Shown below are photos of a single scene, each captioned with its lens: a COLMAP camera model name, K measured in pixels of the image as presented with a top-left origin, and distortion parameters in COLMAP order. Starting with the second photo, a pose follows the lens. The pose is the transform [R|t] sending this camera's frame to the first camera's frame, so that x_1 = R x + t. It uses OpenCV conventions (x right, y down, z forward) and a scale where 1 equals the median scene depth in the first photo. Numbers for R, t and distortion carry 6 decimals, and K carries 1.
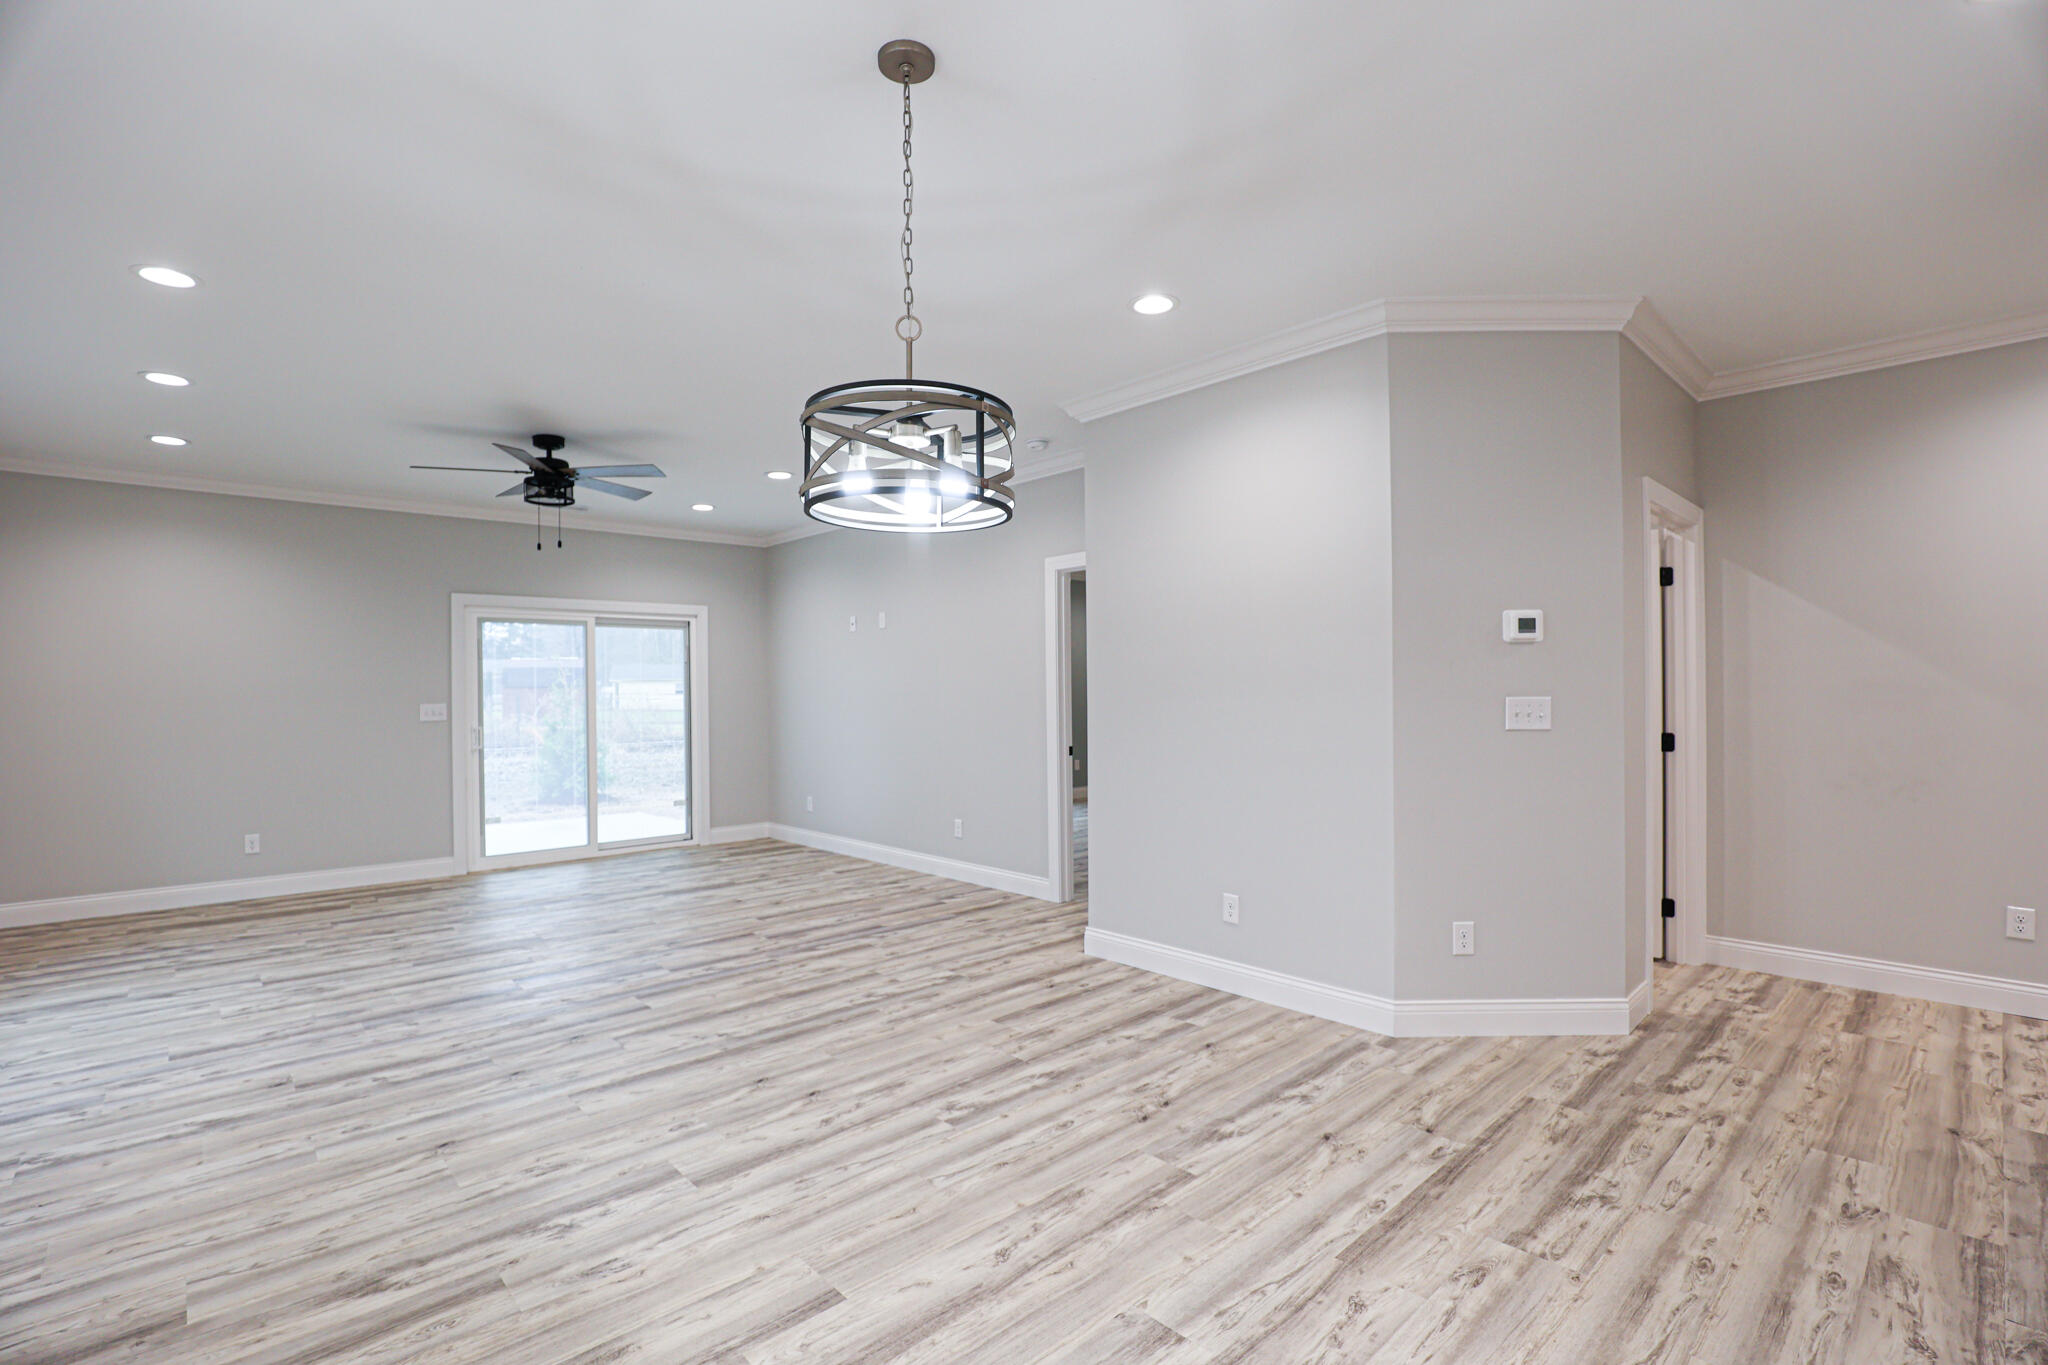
lens RADIAL K [[937.8, 0, 1034.4], [0, 937.8, 692.8], [0, 0, 1]] dist [-0.036686, 0.007271]
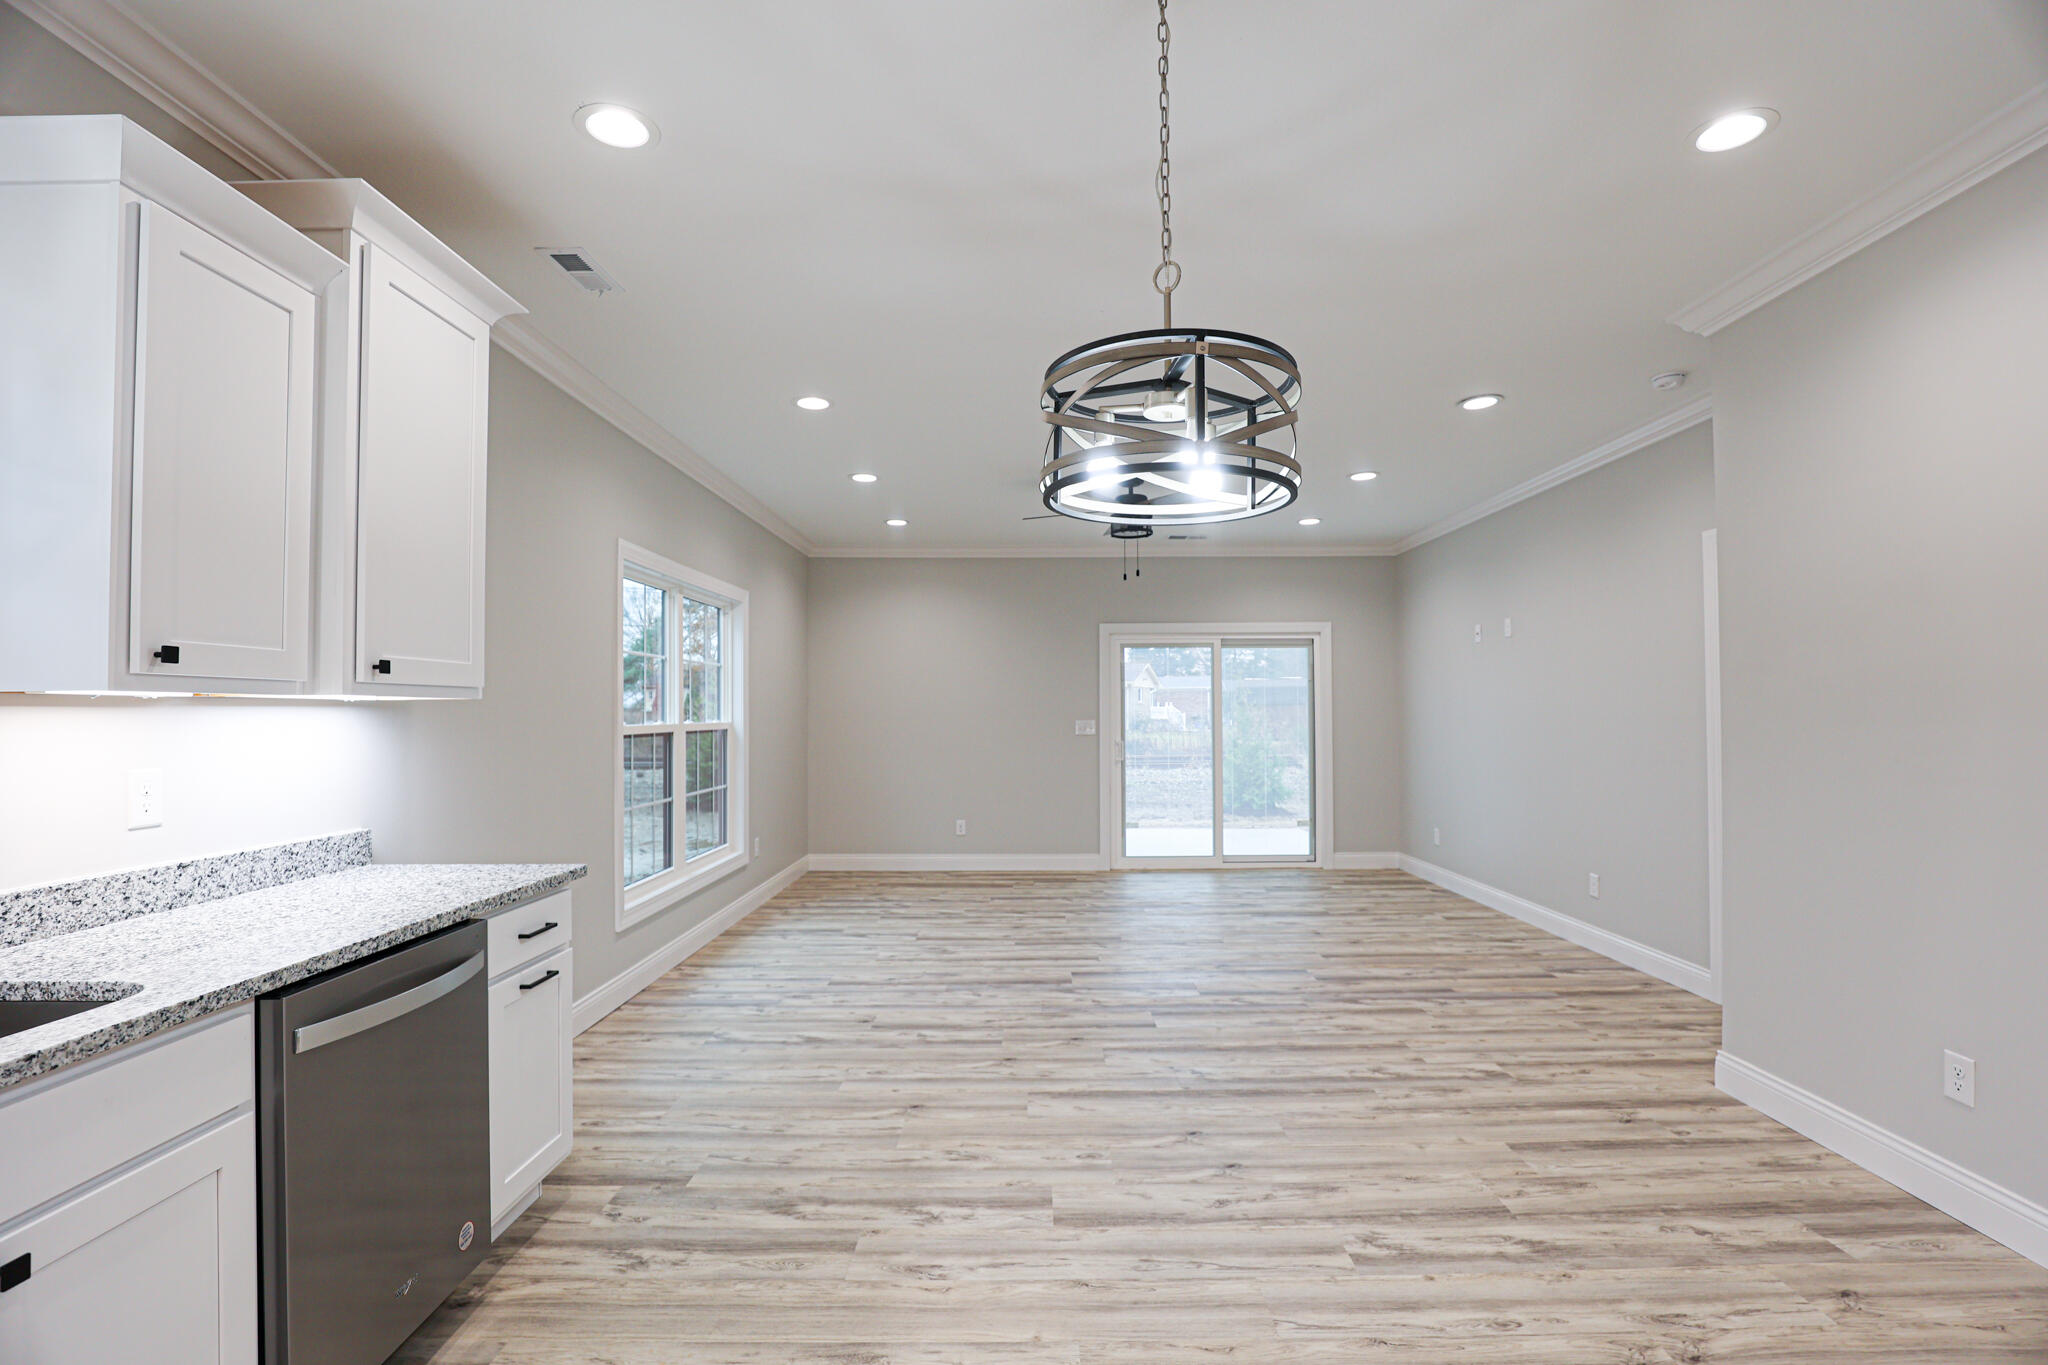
lens RADIAL K [[937.8, 0, 1034.4], [0, 937.8, 692.8], [0, 0, 1]] dist [-0.036686, 0.007271]
pose [[0.729558, -0.007457, -0.683878, 0.191091], [-0.005571, 0.999843, -0.016844, -0.003698], [0.683896, 0.016099, 0.729402, 0.178272]]
